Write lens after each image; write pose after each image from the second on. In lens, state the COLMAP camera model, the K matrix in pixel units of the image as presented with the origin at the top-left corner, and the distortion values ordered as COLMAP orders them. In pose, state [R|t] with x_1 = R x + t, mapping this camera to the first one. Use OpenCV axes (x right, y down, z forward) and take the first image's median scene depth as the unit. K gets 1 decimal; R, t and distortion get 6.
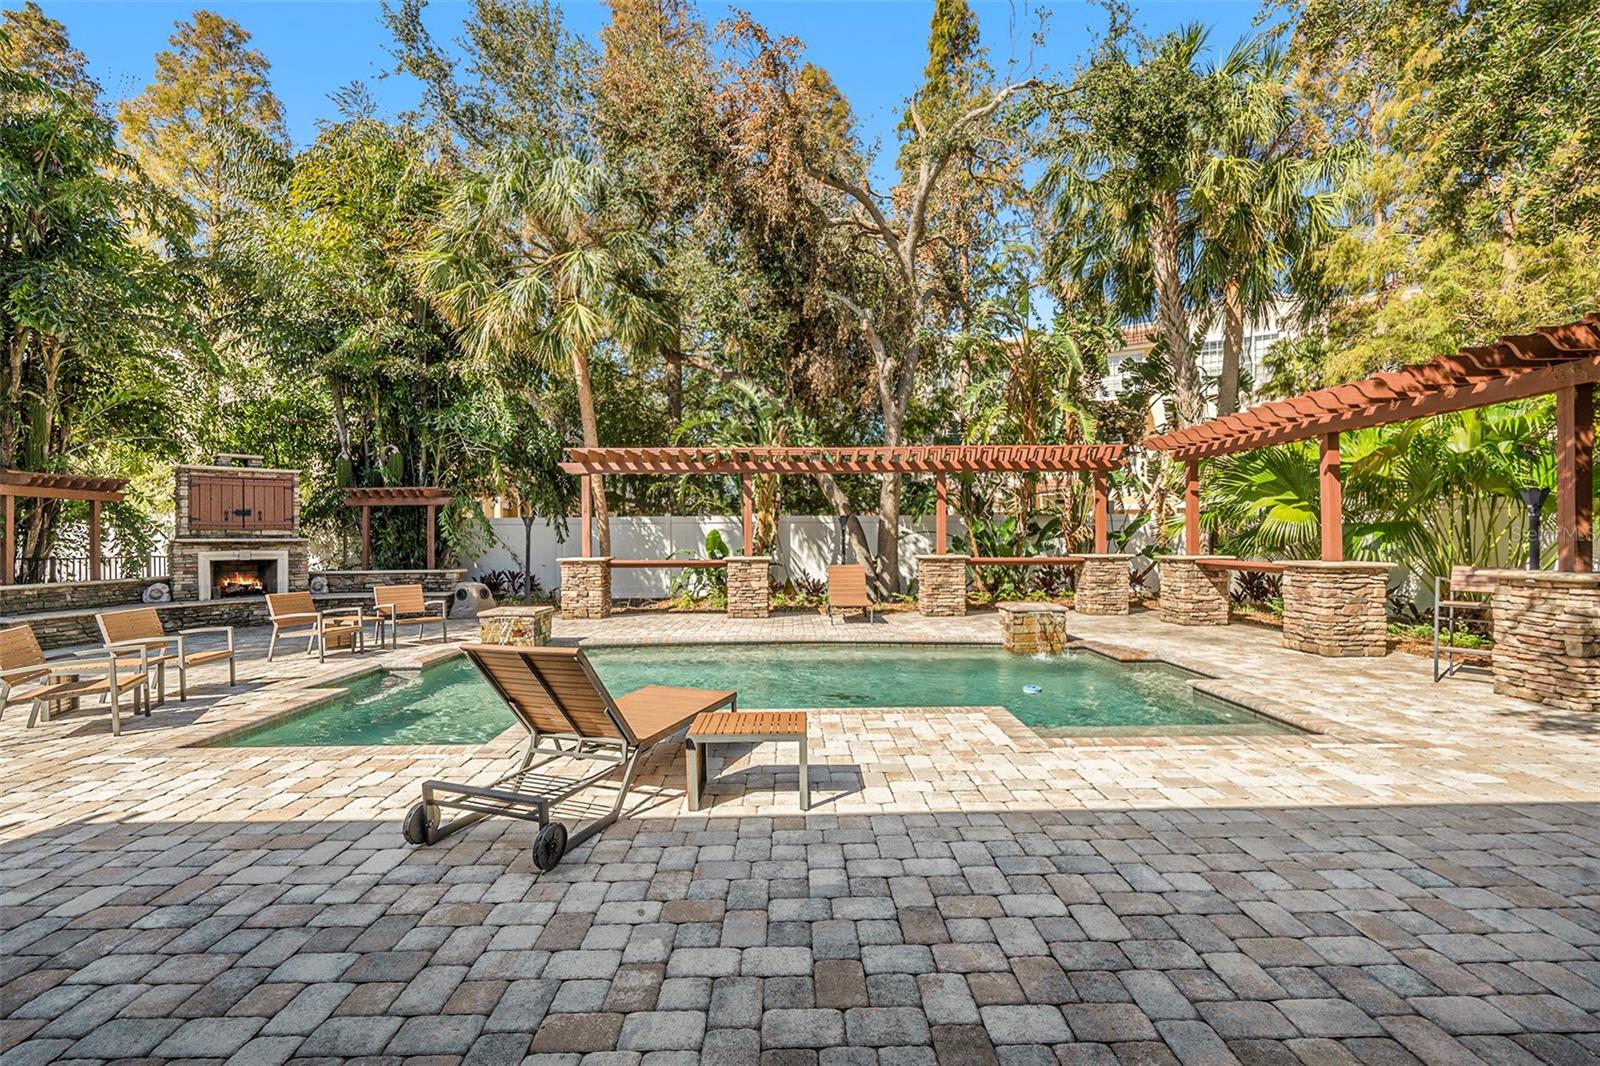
lens RADIAL K [[714.8, 0, 800.0], [0, 714.8, 533.0], [0, 0, 1]] dist [-0.000283, -0.000340]
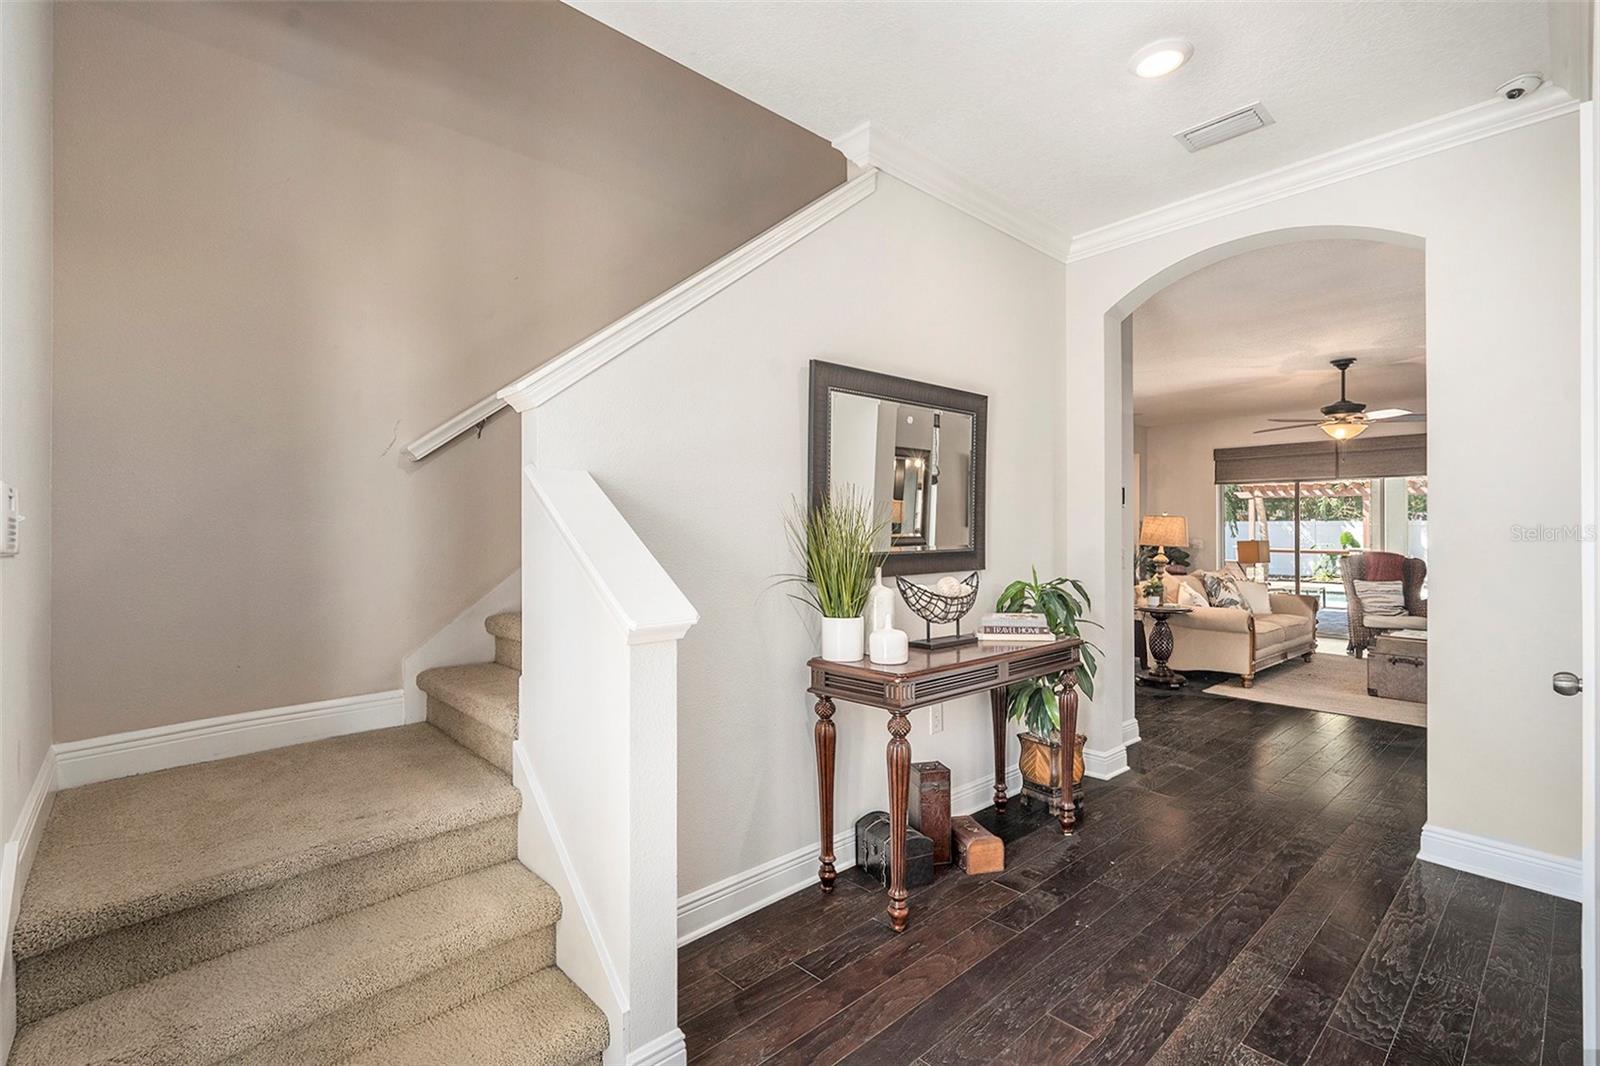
lens RADIAL K [[714.8, 0, 800.0], [0, 714.8, 533.0], [0, 0, 1]] dist [-0.000283, -0.000340]
pose [[0.658476, 0.013949, -0.752473, 0.289986], [-0.006752, 0.999897, 0.012627, -0.011947], [0.752572, -0.003234, 0.658502, -0.983274]]
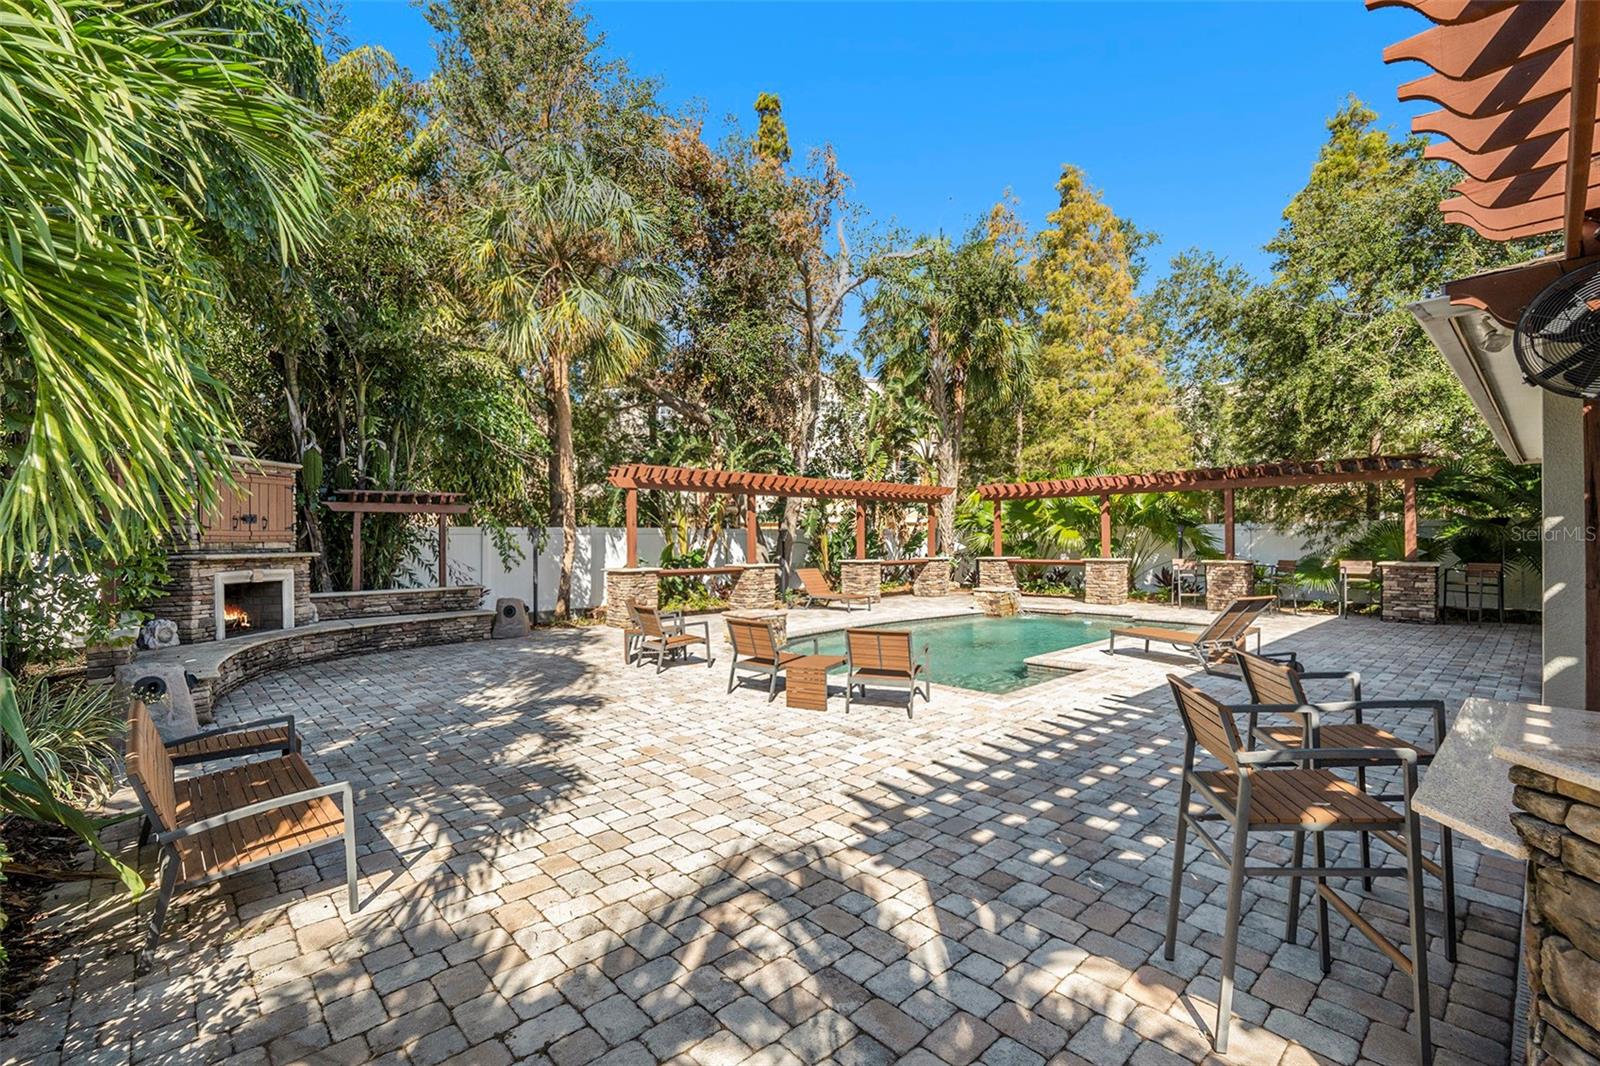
lens RADIAL K [[701.2, 0, 800.0], [0, 701.2, 533.0], [0, 0, 1]] dist [-0.000411, -0.000751]
pose [[0.749037, 0.007337, 0.662488, -0.812706], [0.000094, 0.999937, -0.011181, -0.005474], [-0.662528, 0.008437, 0.748989, 0.071886]]
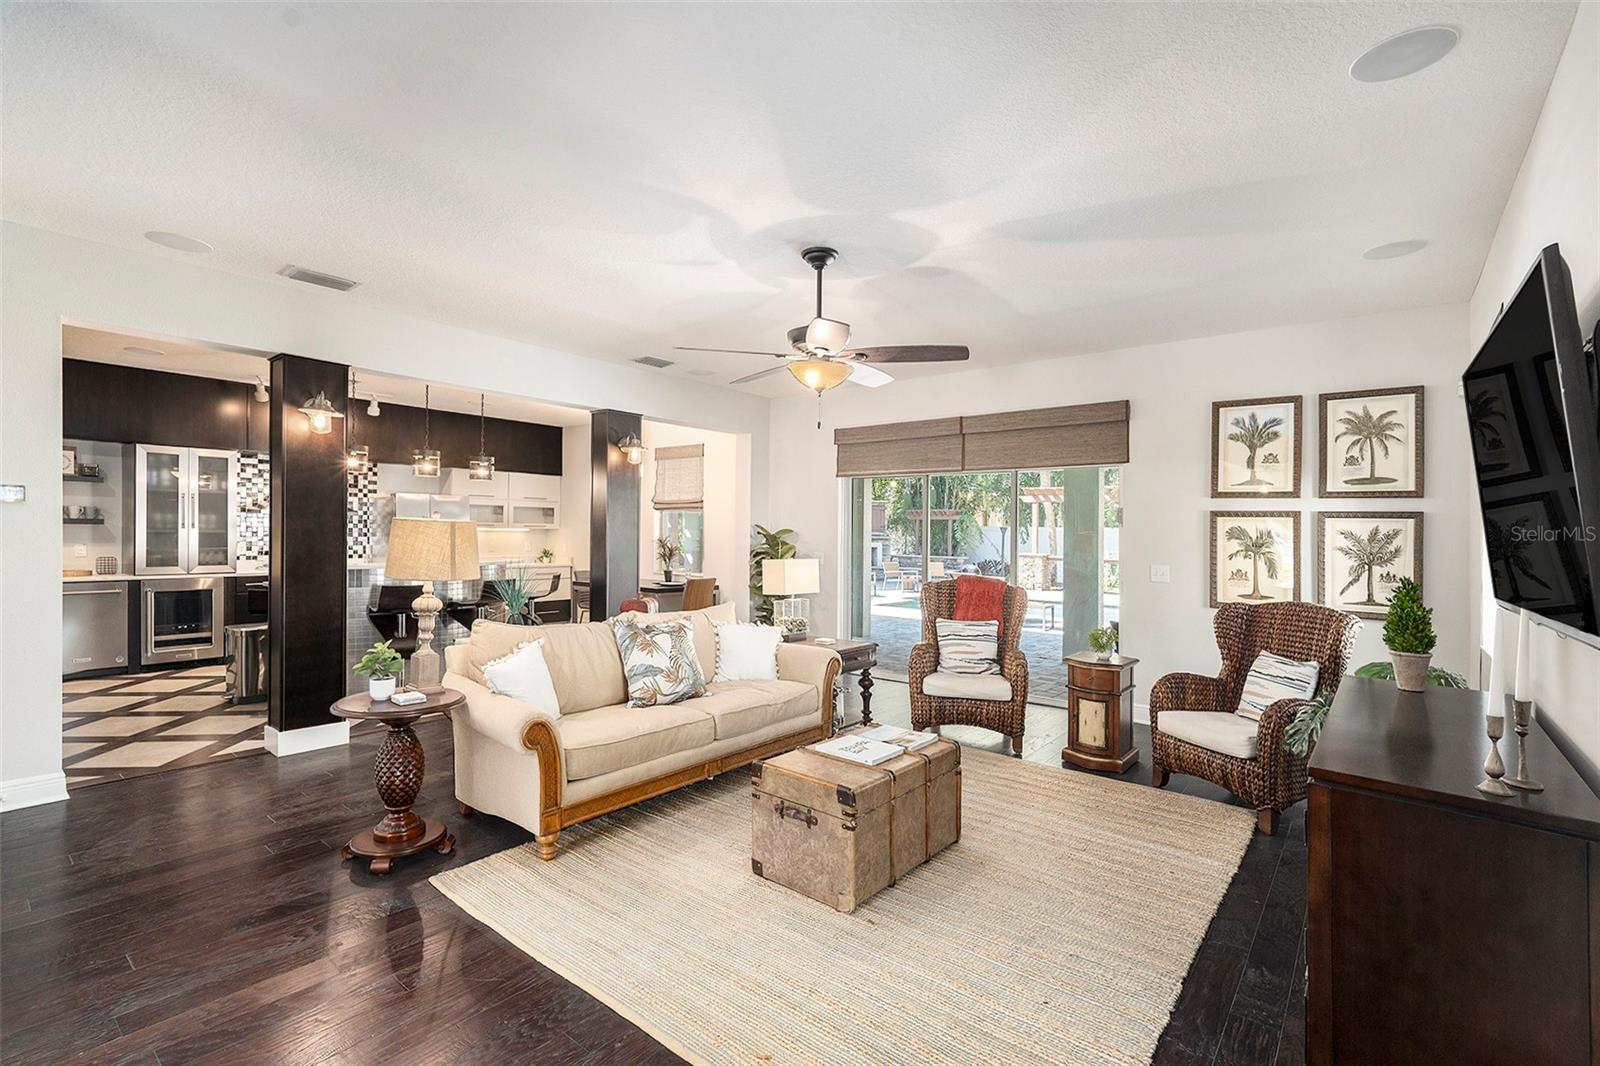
lens RADIAL K [[714.8, 0, 800.0], [0, 714.8, 533.0], [0, 0, 1]] dist [-0.000283, -0.000340]
pose [[0.768948, 0.028600, -0.638671, 0.340087], [-0.026954, 0.999561, 0.012308, -0.018784], [0.638743, 0.007750, 0.769381, -0.618551]]
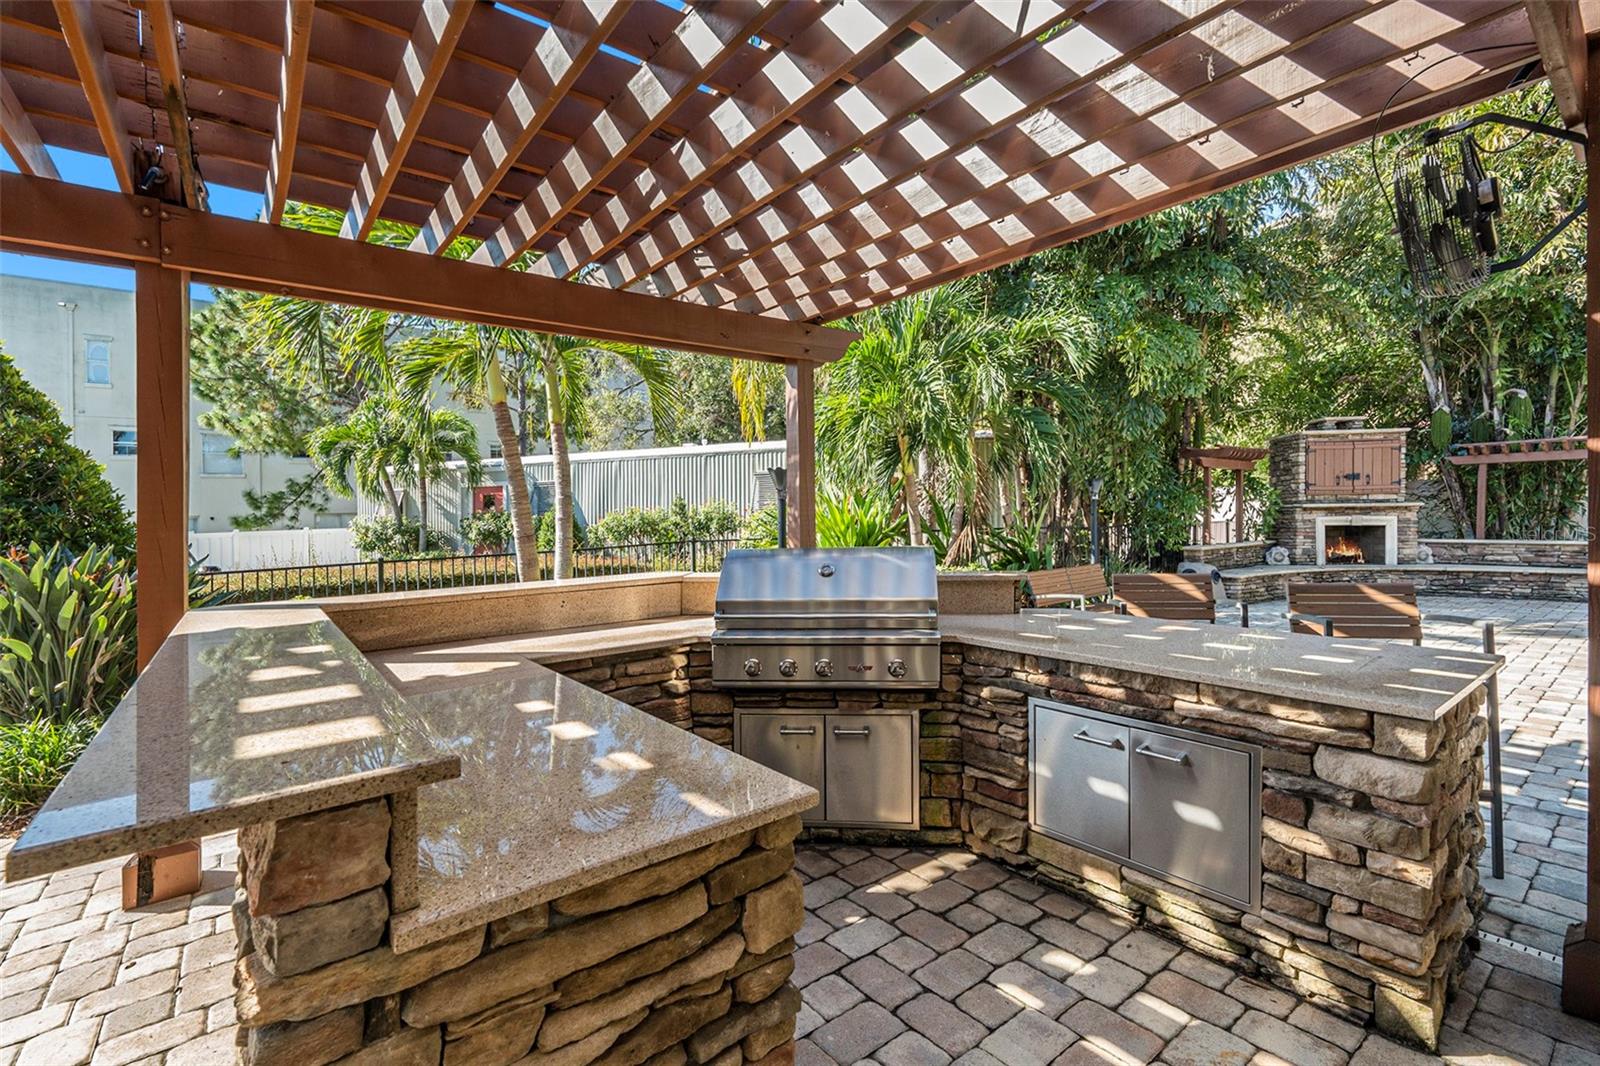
lens RADIAL K [[701.2, 0, 800.0], [0, 701.2, 533.0], [0, 0, 1]] dist [-0.000411, -0.000751]
pose [[0.593801, 0.021132, -0.804335, -0.447270], [0.014804, 0.999199, 0.037181, 0.001387], [0.804476, -0.033985, 0.593012, -0.163963]]
